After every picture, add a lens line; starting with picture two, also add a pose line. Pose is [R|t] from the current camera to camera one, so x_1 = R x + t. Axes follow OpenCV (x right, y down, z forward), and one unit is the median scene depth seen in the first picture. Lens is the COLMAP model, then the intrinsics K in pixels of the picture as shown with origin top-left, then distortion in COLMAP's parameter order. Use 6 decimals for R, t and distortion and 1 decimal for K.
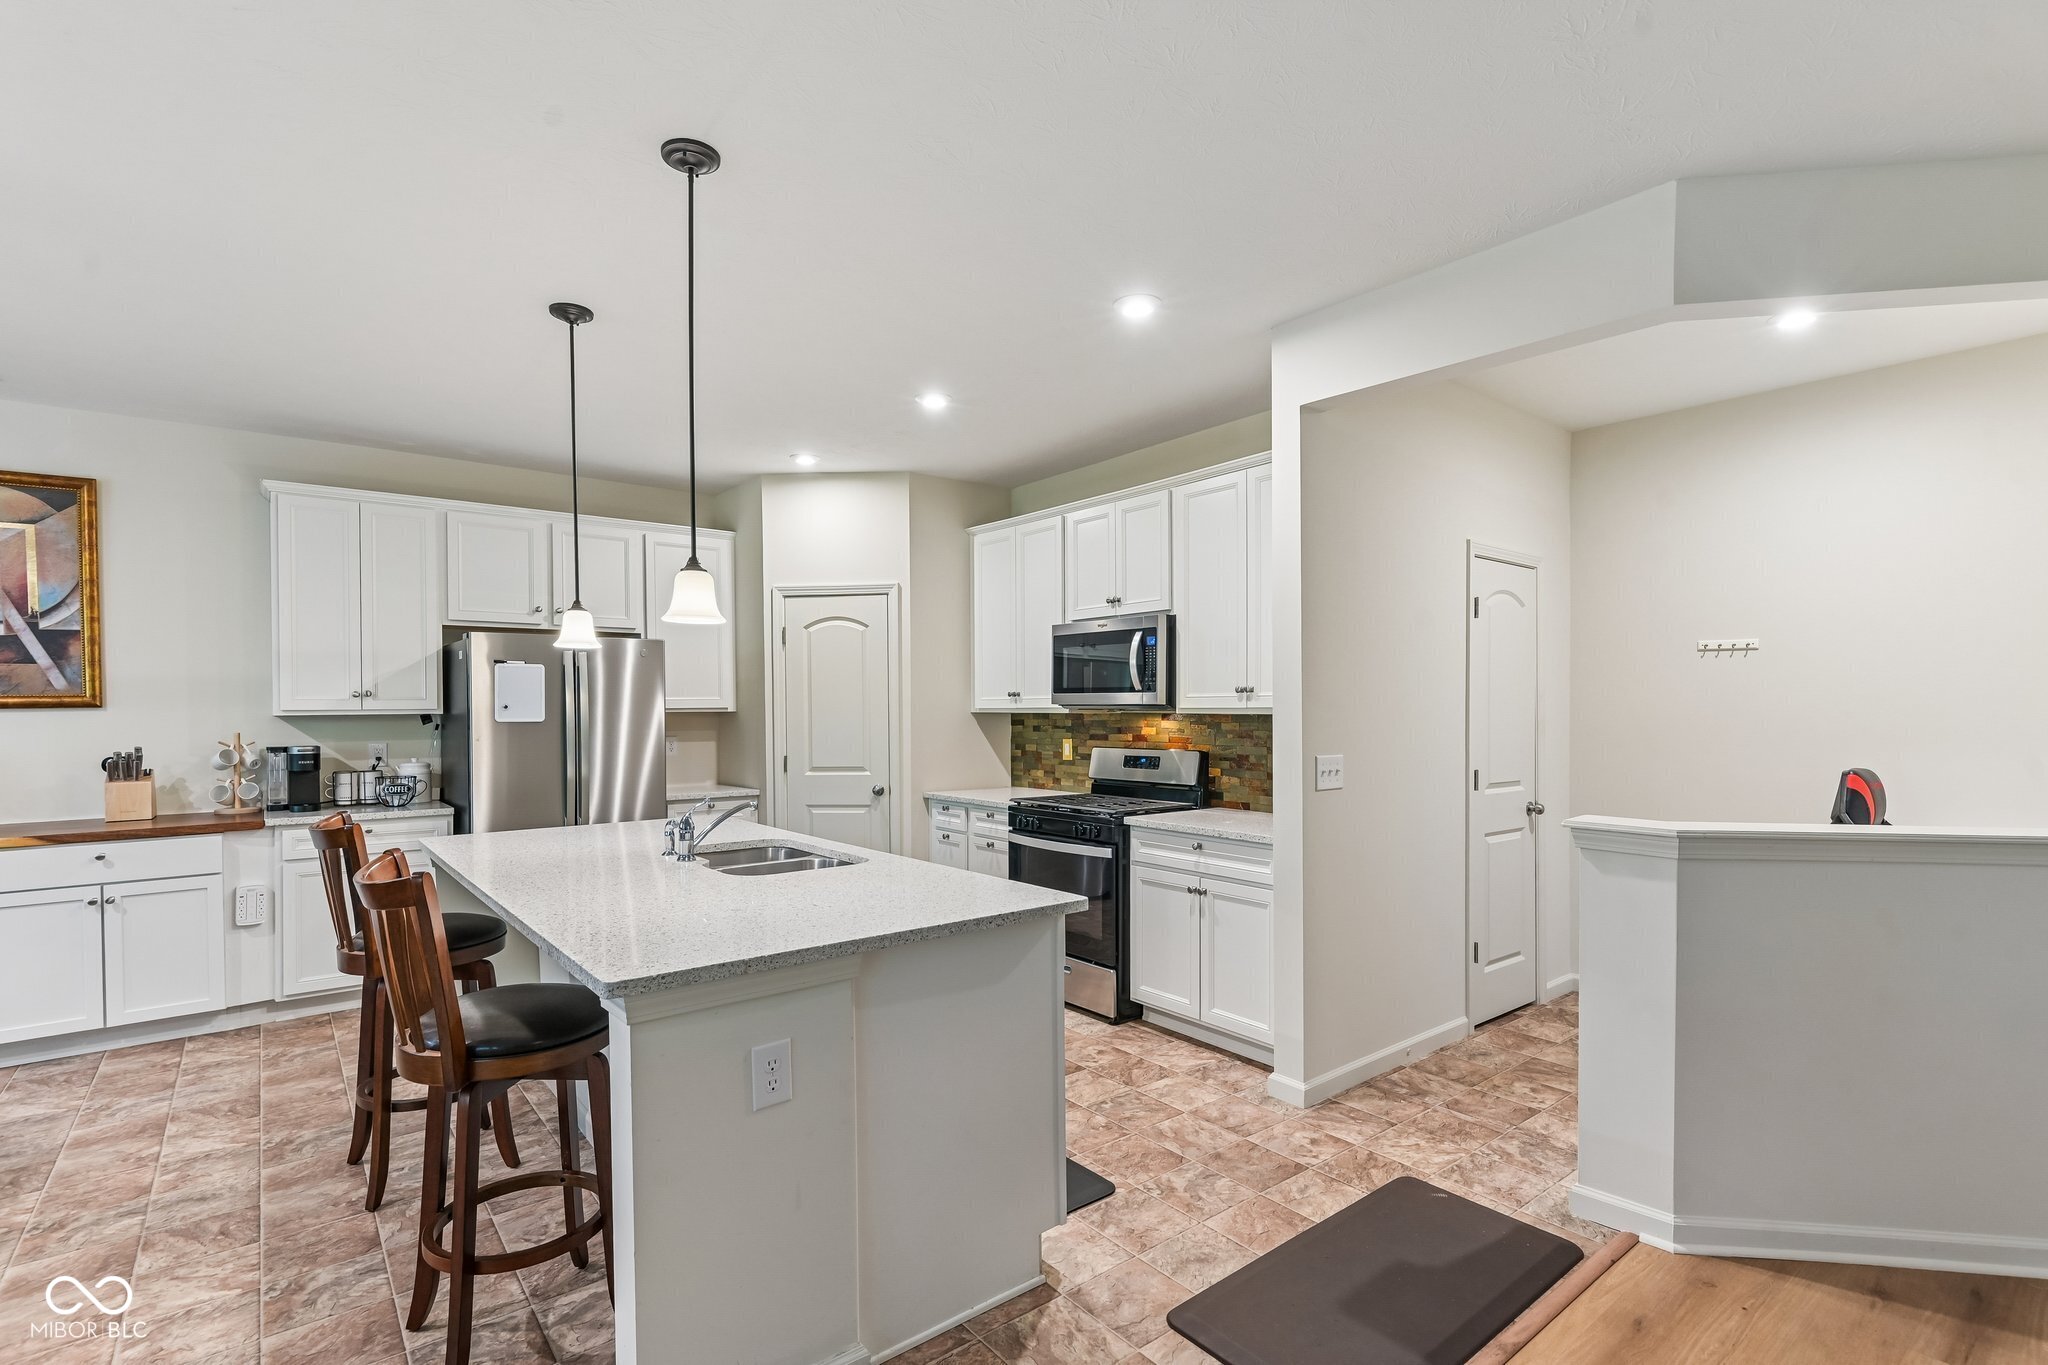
lens RADIAL K [[952.8, 0, 1017.9], [0, 952.8, 713.3], [0, 0, 1]] dist [0.006167, -0.003837]
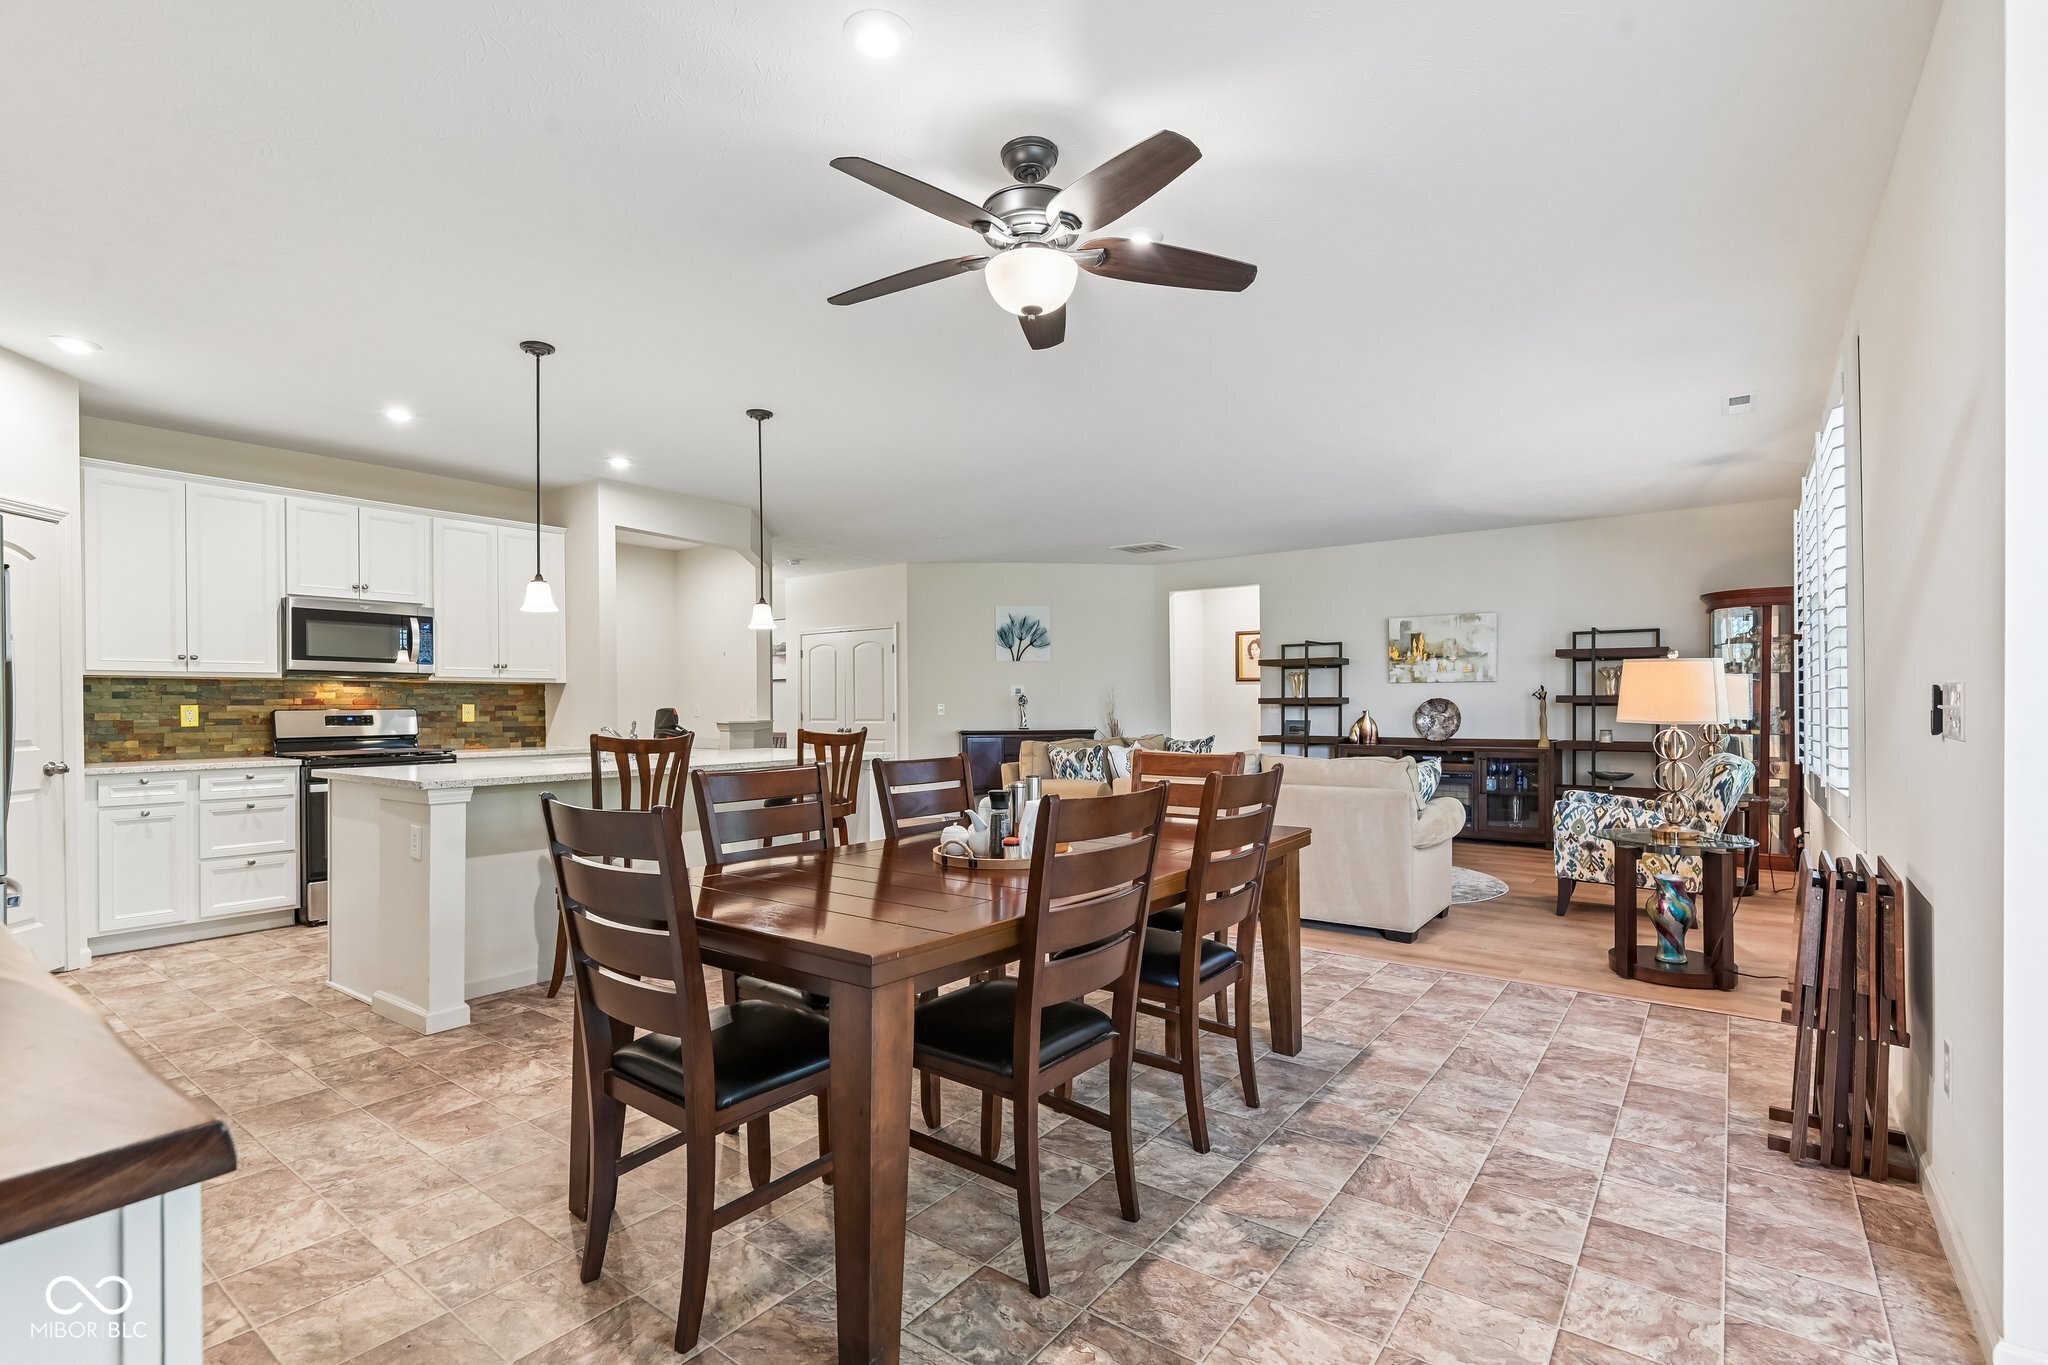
lens RADIAL K [[952.8, 0, 1032.5], [0, 952.8, 703.9], [0, 0, 1]] dist [0.006167, -0.003837]
pose [[-0.263263, 0.007895, 0.964692, -1.394387], [0.014350, 0.999888, -0.004267, 0.052271], [-0.964617, 0.012720, -0.263347, 0.527749]]
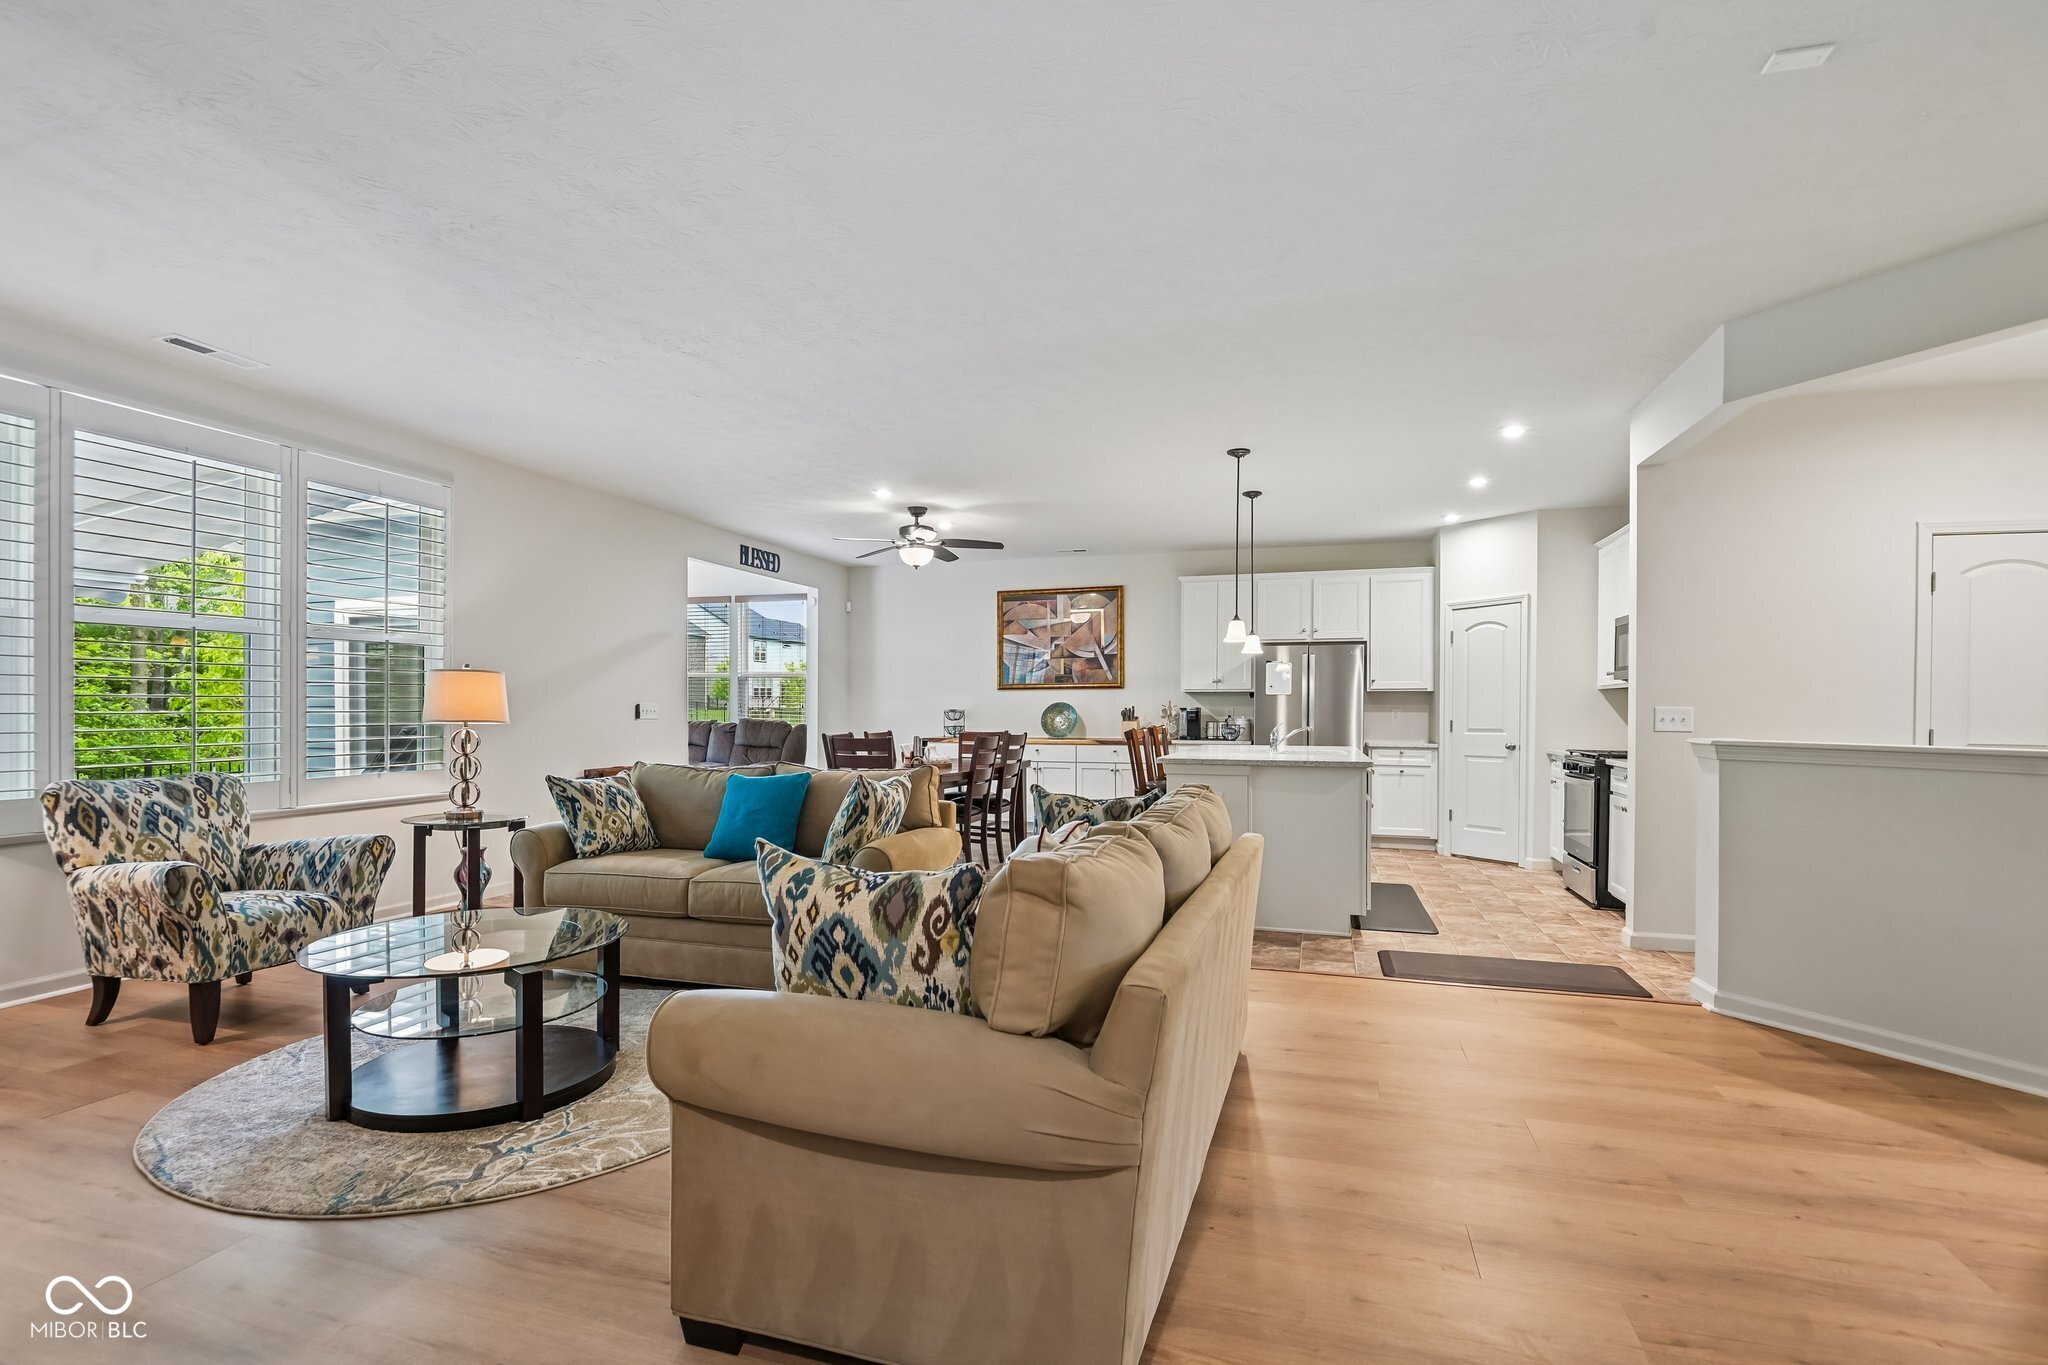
lens RADIAL K [[952.8, 0, 1029.8], [0, 952.8, 719.7], [0, 0, 1]] dist [0.006167, -0.003837]
pose [[0.575686, 0.016809, -0.817498, 0.717172], [-0.015804, 0.999831, 0.009430, 0.049198], [0.817518, 0.007491, 0.575854, -0.445912]]
